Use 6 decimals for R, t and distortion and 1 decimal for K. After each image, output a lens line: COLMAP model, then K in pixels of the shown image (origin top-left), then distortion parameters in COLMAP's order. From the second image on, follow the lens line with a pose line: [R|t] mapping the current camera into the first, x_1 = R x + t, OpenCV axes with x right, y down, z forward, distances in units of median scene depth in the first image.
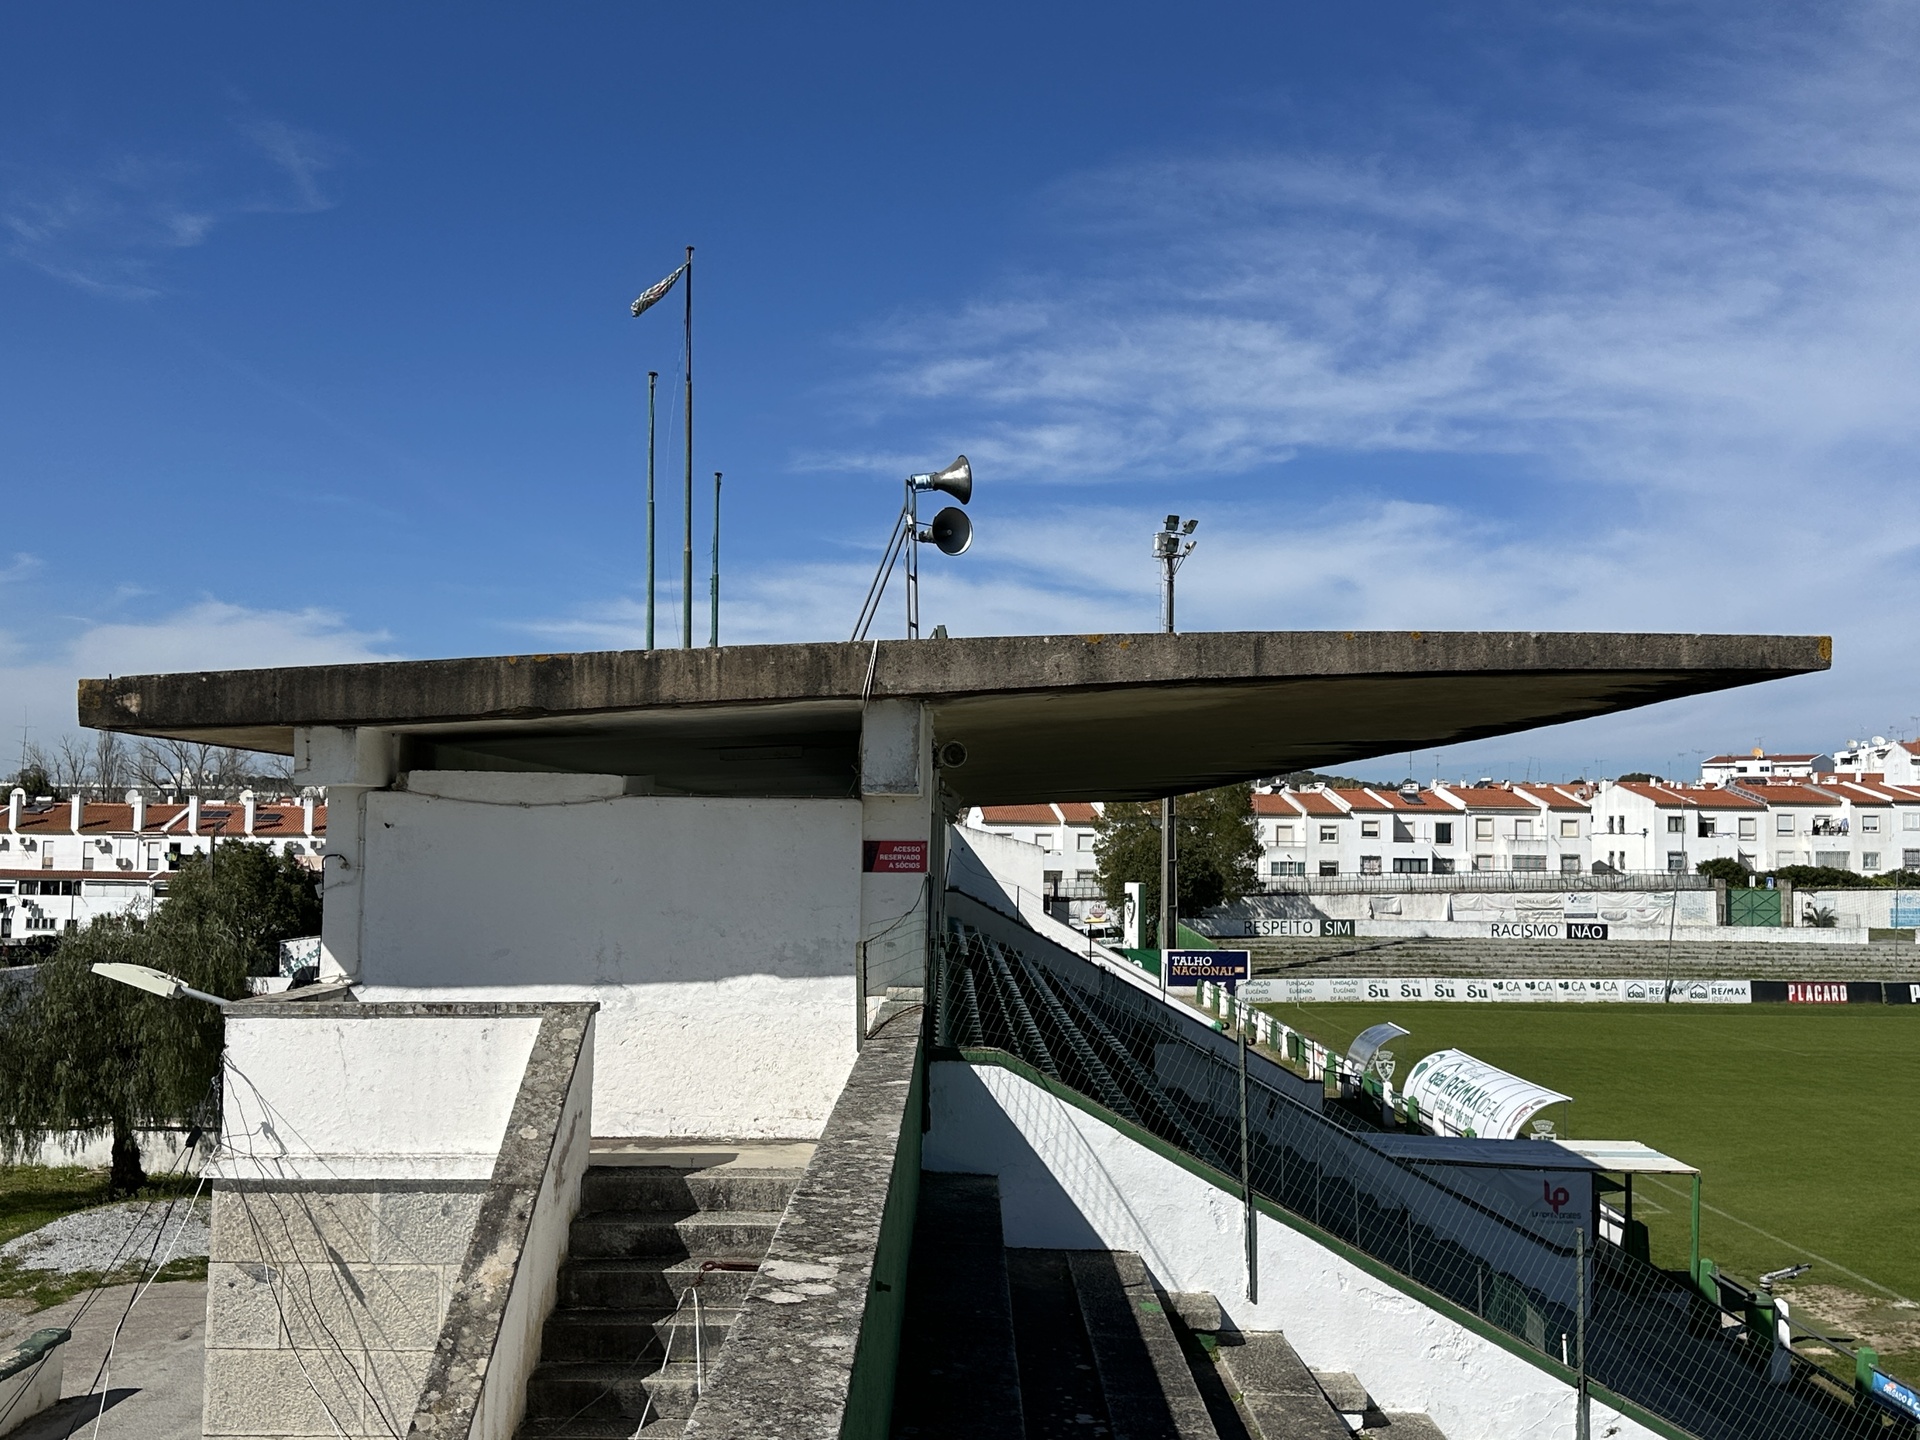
lens RADIAL K [[1903.1, 0, 917.7], [0, 1903.1, 720.2], [0, 0, 1]] dist [0.163307, -0.319570]
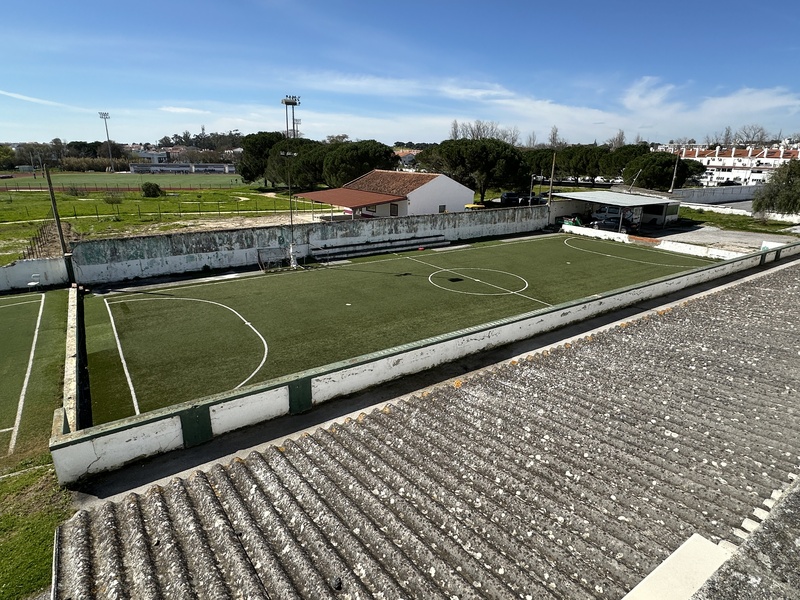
lens RADIAL K [[458.1, 0, 400.0], [0, 458.1, 300.0], [0, 0, 1]] dist [-0.017389, 0.002428]
pose [[0.578551, 0.245731, -0.777750, -0.004182], [0.046156, 0.942147, 0.332007, -0.010376], [0.814339, -0.227981, 0.533739, -0.199511]]
